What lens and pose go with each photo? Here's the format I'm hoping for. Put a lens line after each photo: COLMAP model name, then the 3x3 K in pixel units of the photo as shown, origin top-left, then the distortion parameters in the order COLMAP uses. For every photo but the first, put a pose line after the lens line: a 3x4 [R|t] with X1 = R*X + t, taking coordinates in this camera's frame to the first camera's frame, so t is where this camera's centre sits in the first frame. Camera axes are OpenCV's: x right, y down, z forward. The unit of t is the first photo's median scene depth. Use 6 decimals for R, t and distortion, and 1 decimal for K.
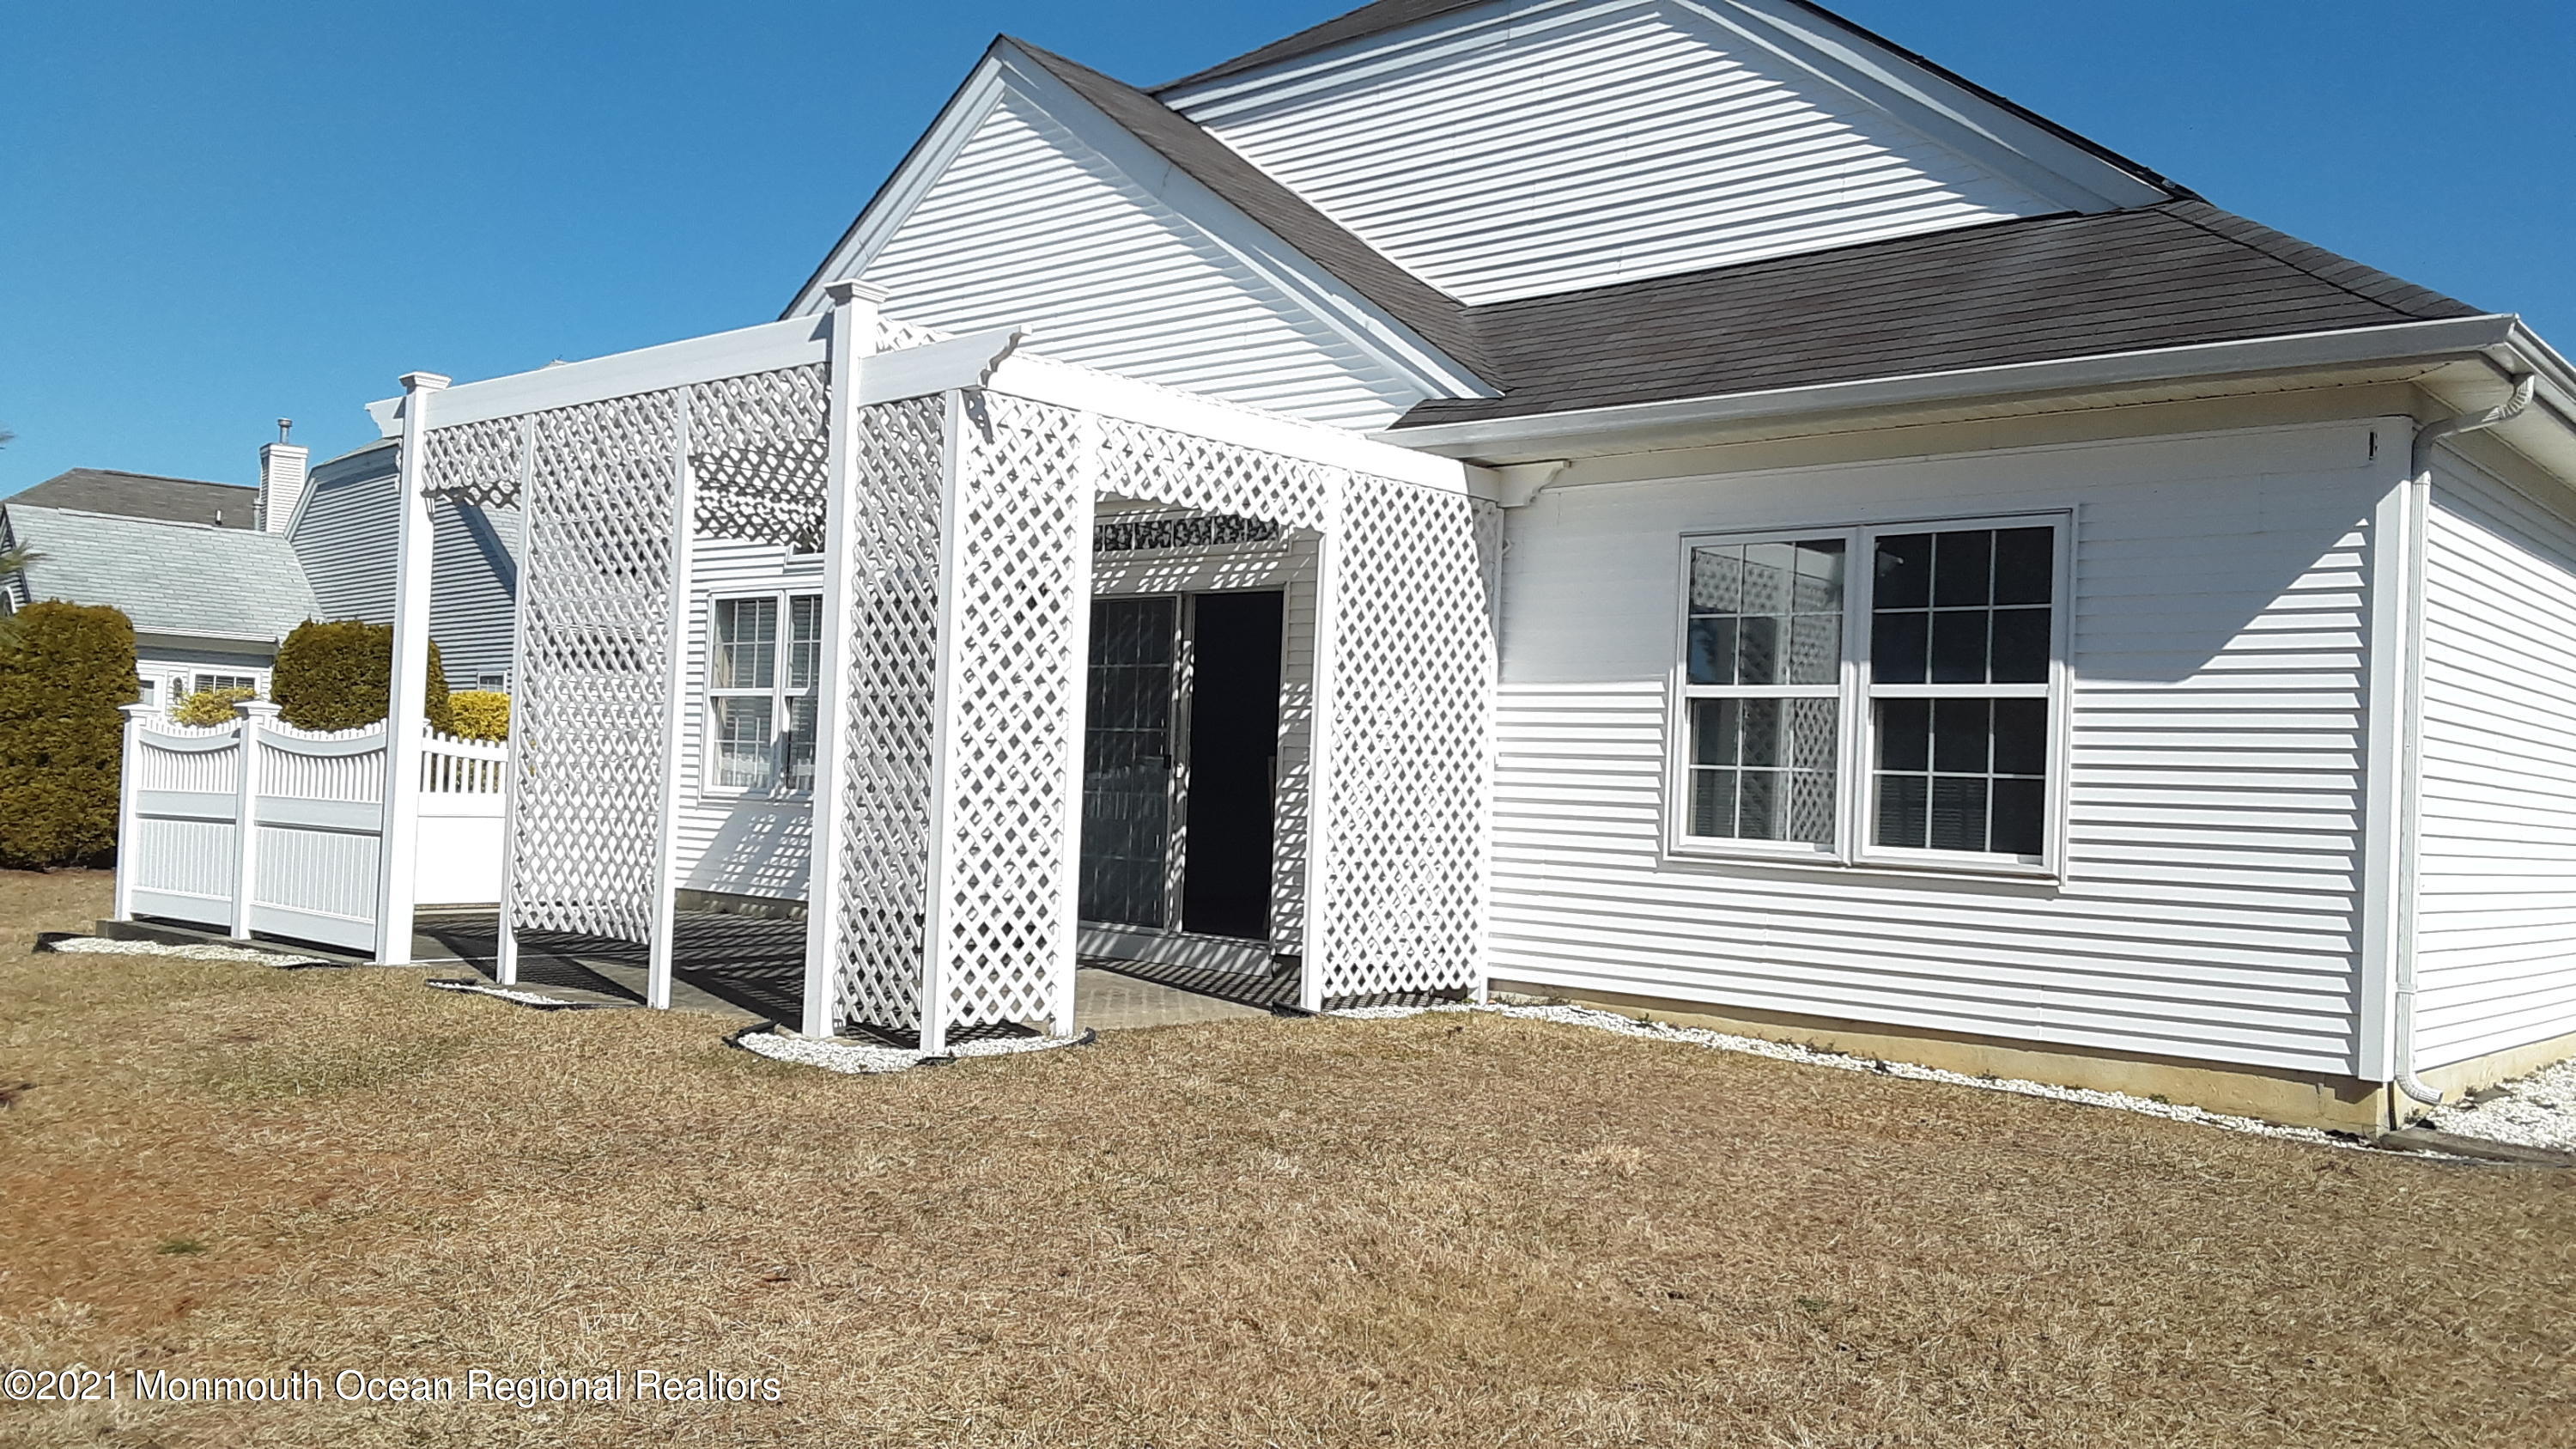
lens RADIAL K [[2082.3, 0, 1288.0], [0, 2082.3, 724.5], [0, 0, 1]] dist [0.130469, -0.249309]
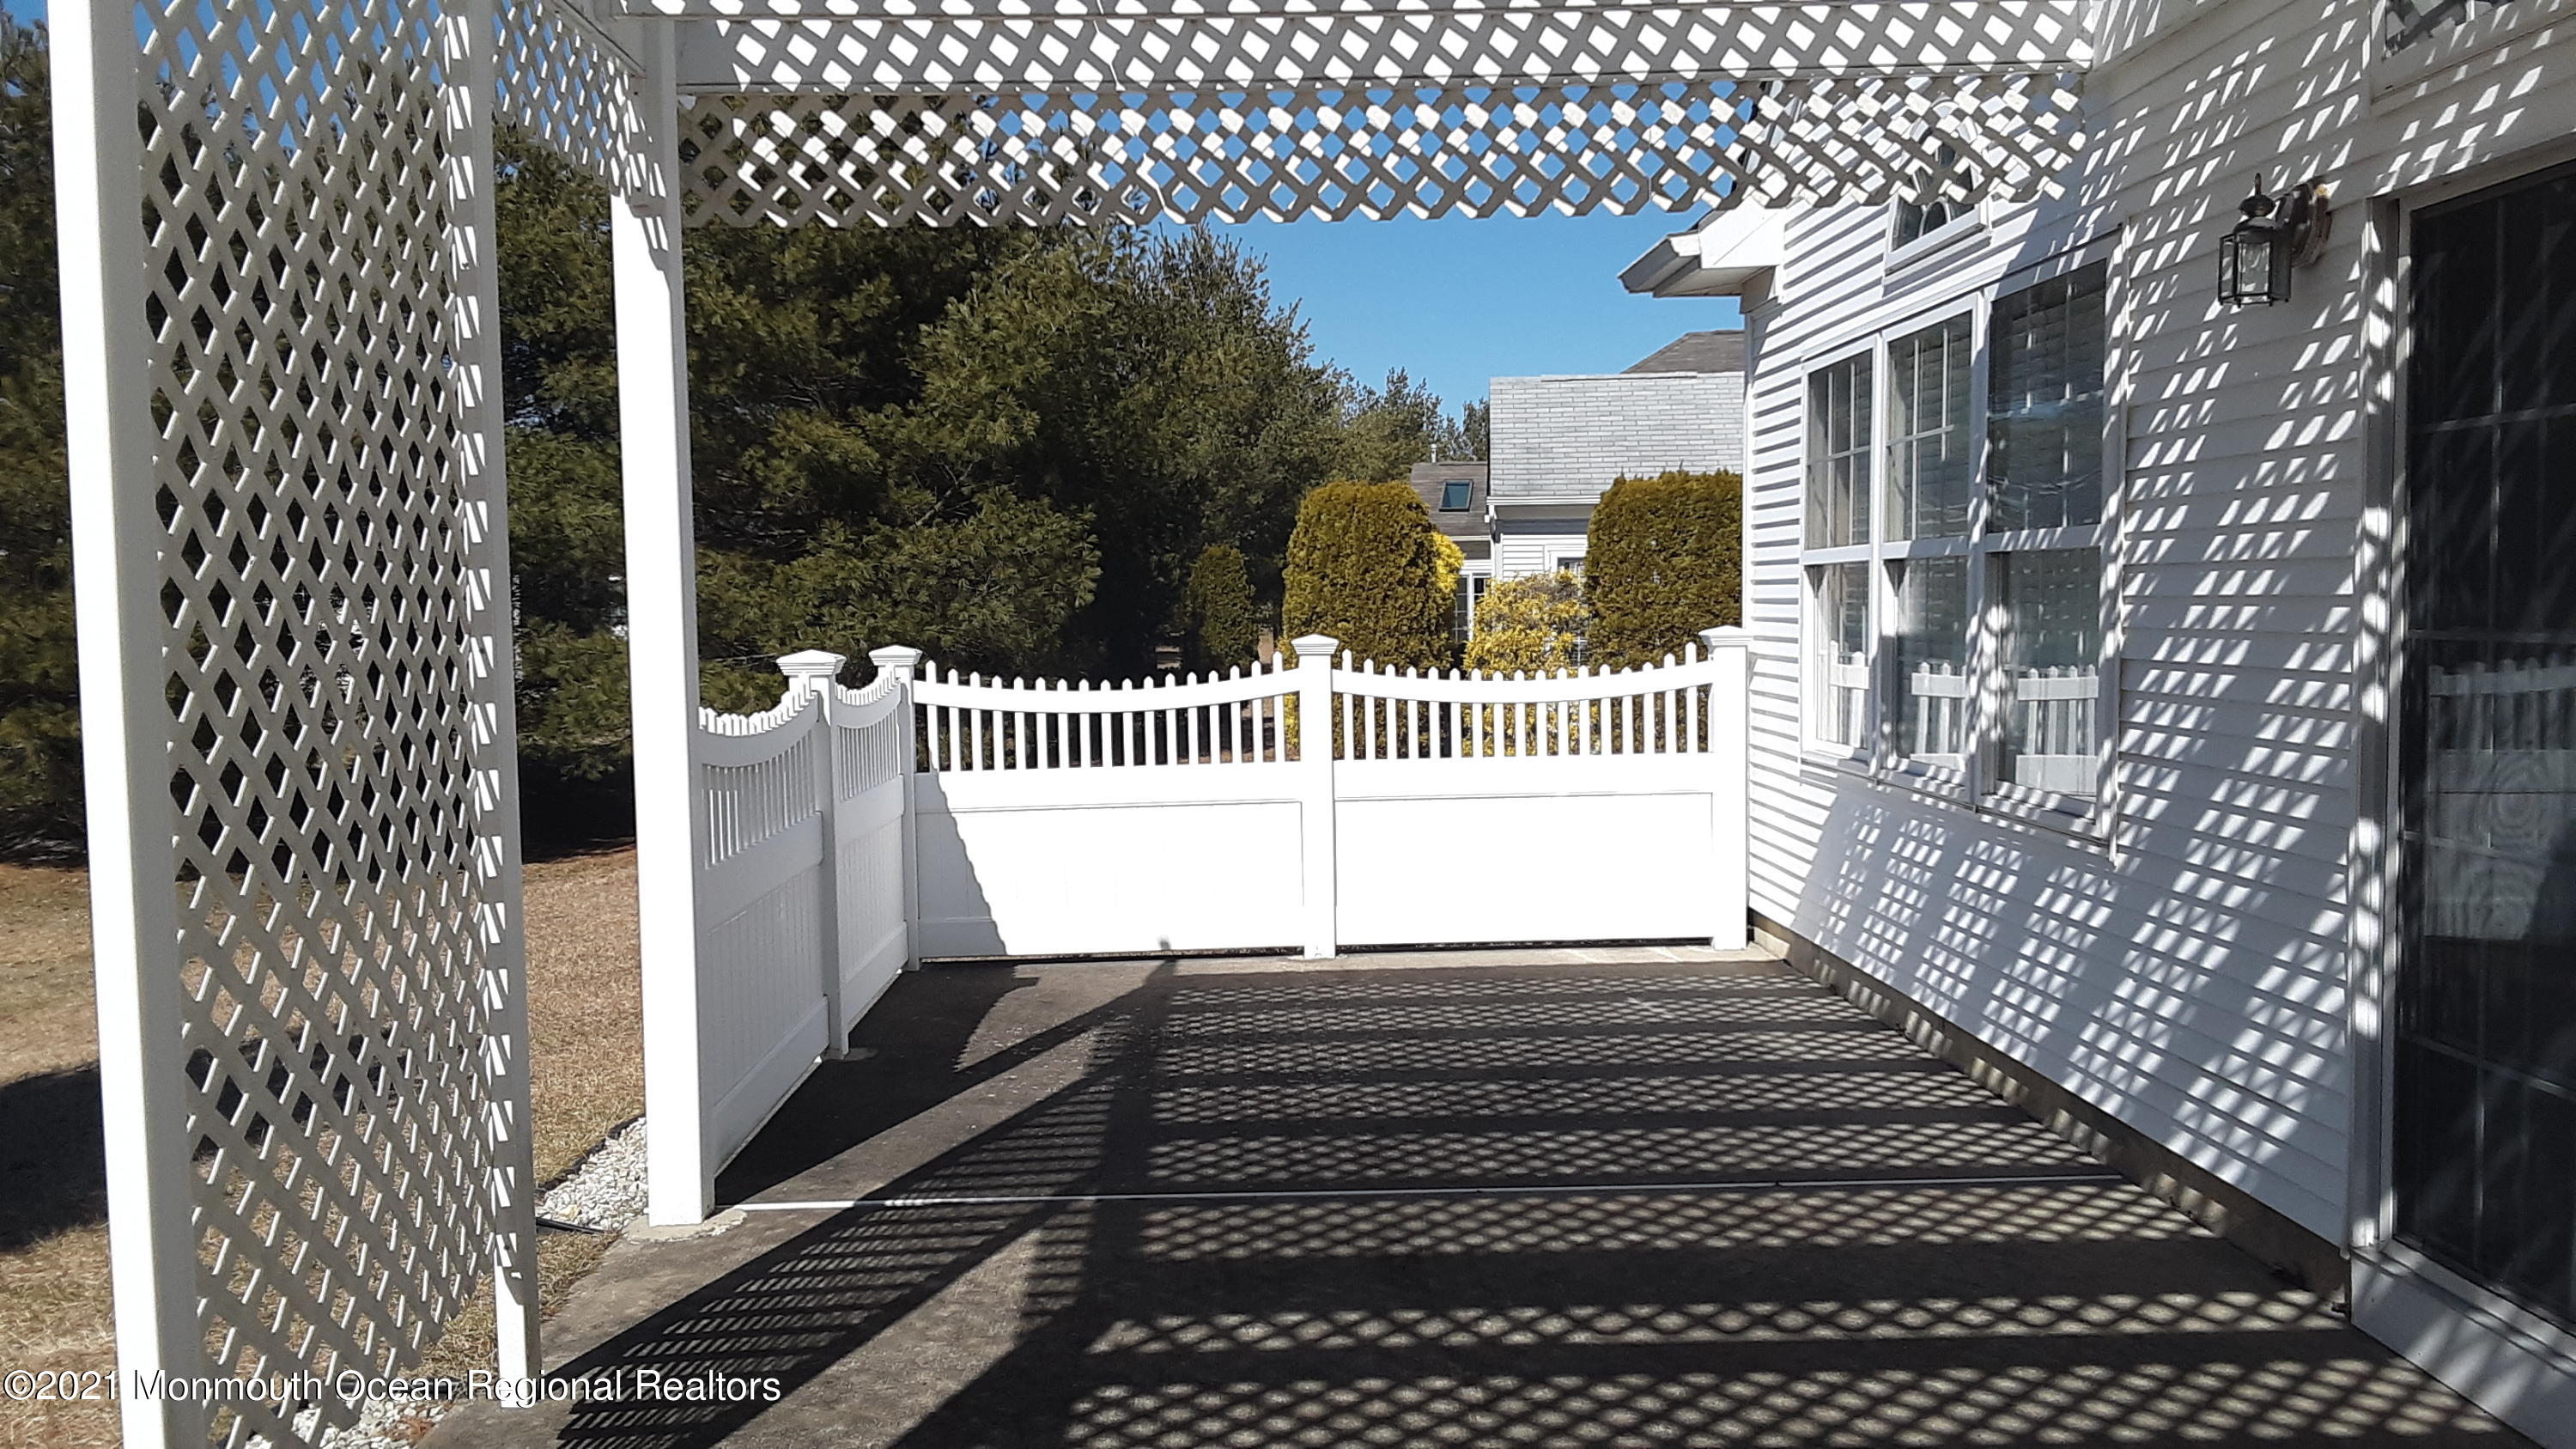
lens RADIAL K [[2082.3, 0, 1288.0], [0, 2082.3, 724.5], [0, 0, 1]] dist [0.130469, -0.249309]
pose [[0.685131, -0.003657, -0.728411, 0.016877], [0.060538, 0.996814, 0.051936, -0.013583], [0.725900, -0.079680, 0.683169, 0.843035]]
